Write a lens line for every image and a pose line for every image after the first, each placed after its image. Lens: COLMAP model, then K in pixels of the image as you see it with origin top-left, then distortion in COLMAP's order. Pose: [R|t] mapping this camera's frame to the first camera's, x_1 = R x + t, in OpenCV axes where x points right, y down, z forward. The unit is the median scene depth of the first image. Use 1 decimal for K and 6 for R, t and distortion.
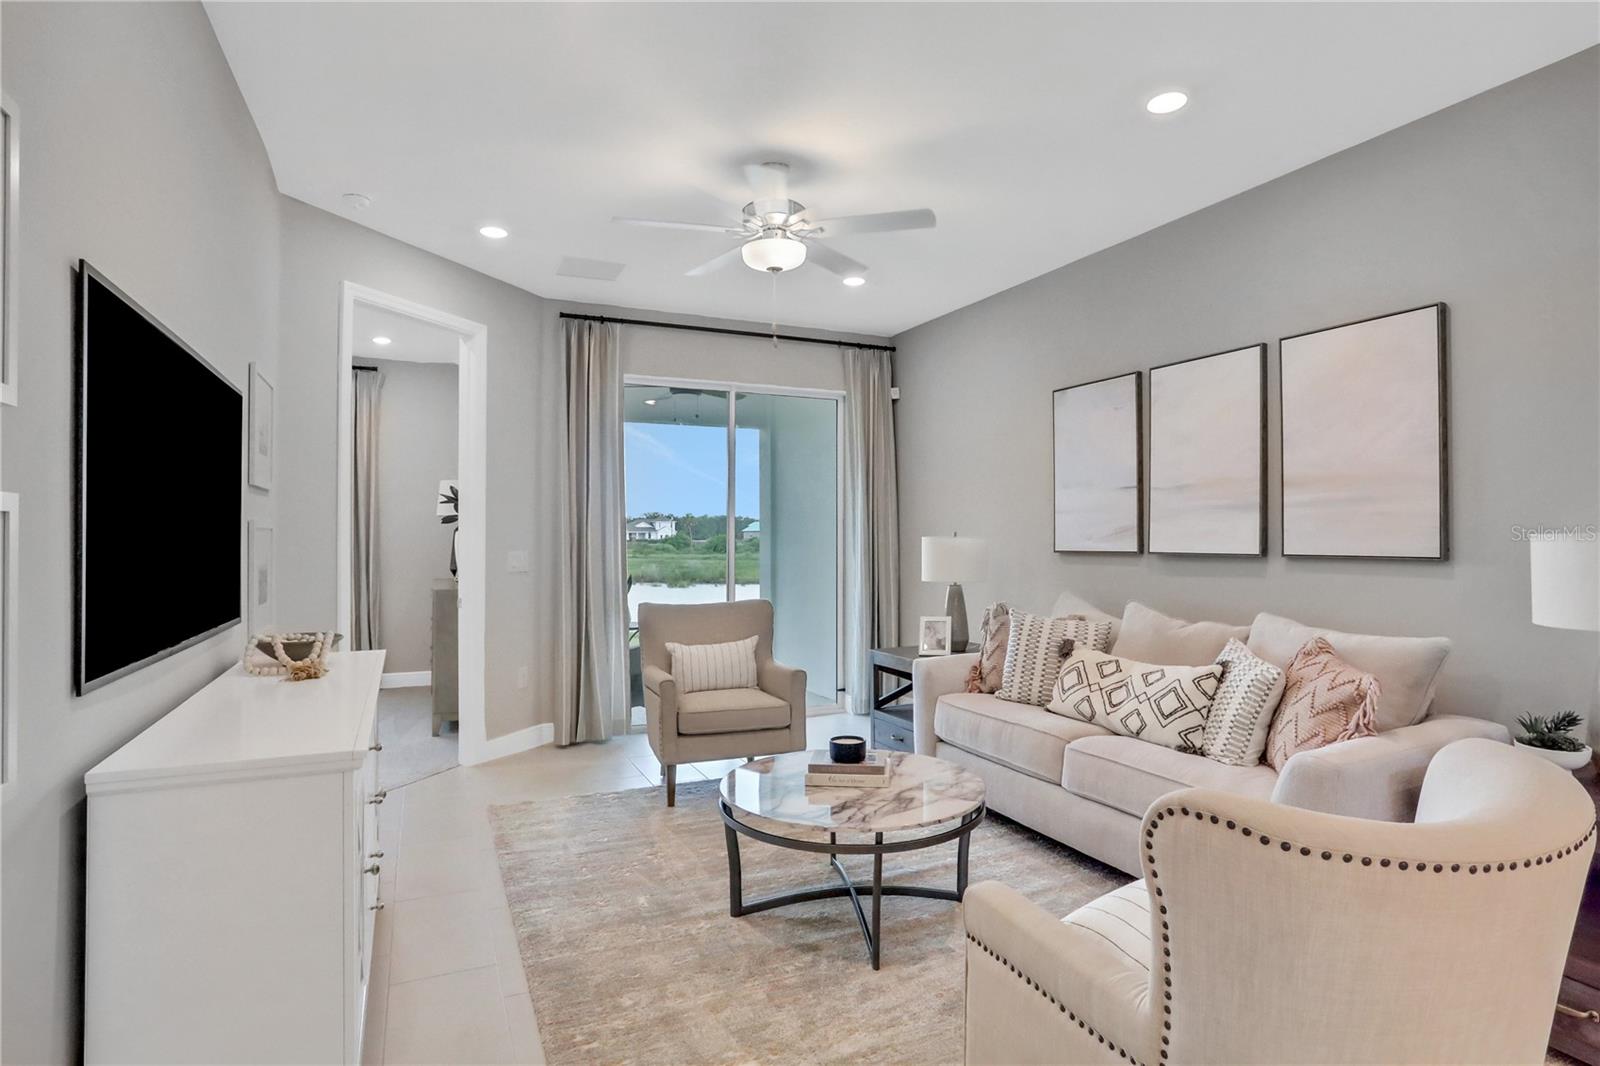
lens RADIAL K [[820.5, 0, 803.8], [0, 820.5, 522.4], [0, 0, 1]] dist [-0.073496, 0.037501]
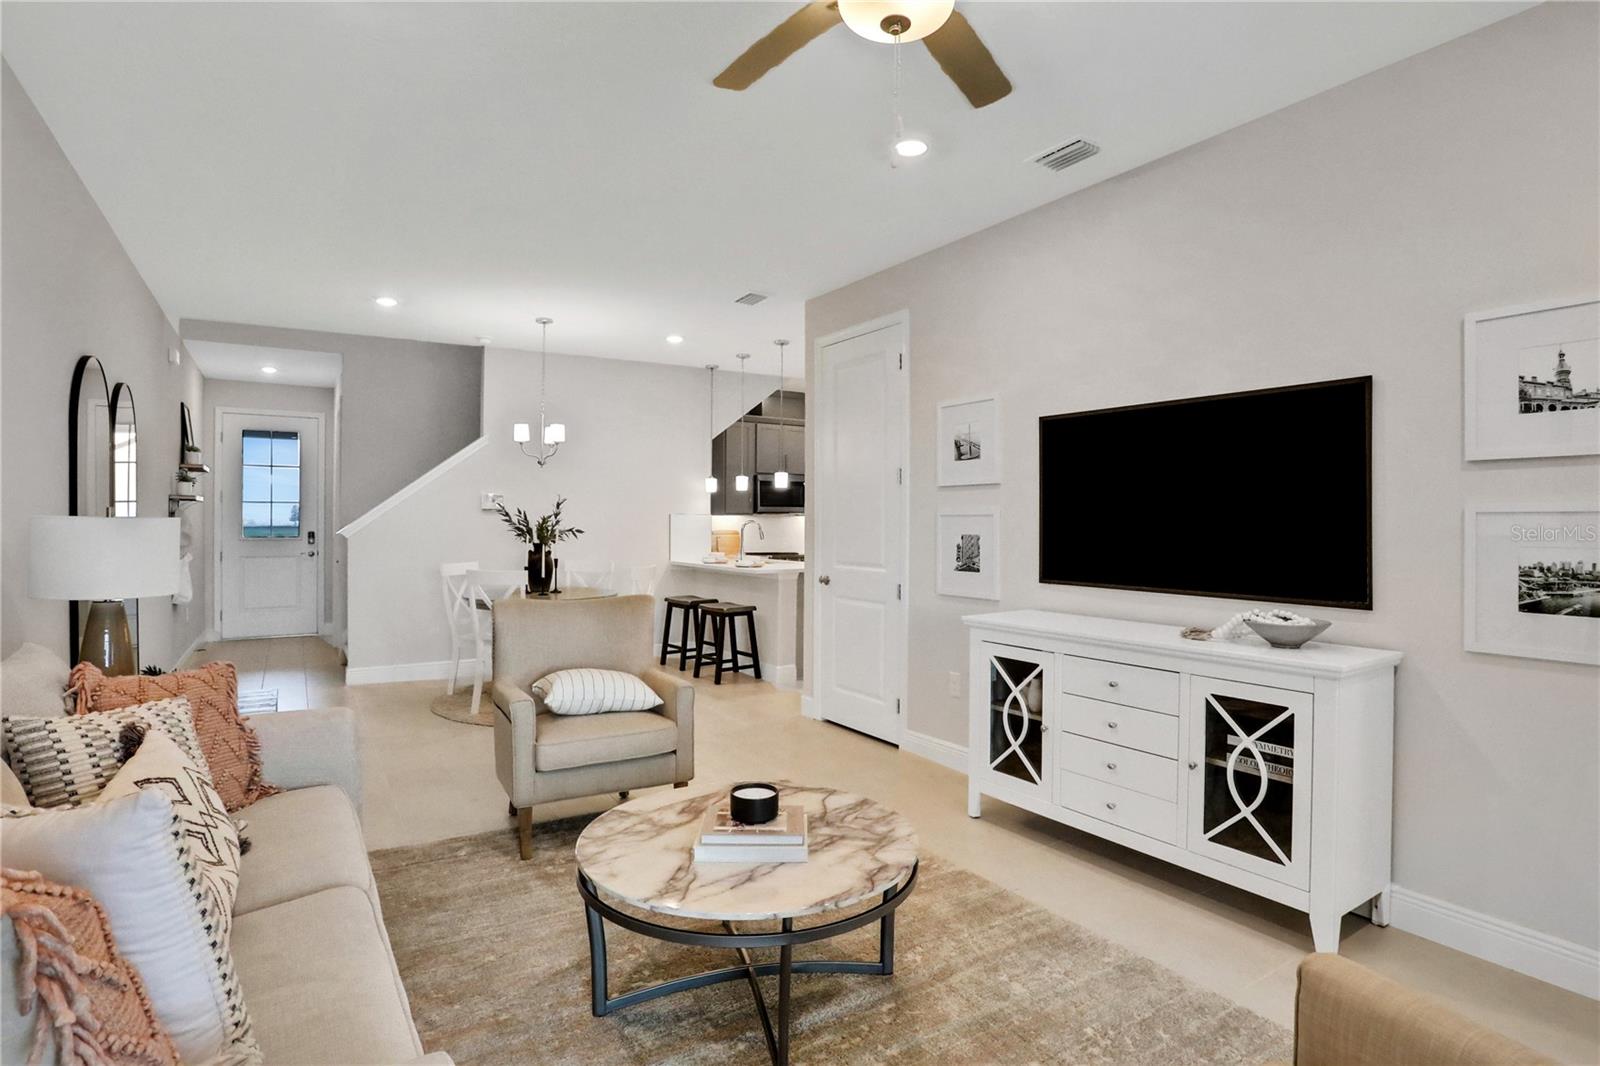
lens RADIAL K [[820.5, 0, 803.8], [0, 820.5, 522.4], [0, 0, 1]] dist [-0.073496, 0.037501]
pose [[-0.991107, -0.001618, -0.133061, 0.092403], [0.000650, 0.999855, -0.016999, 0.025368], [0.133069, -0.016935, -0.990962, 1.491434]]
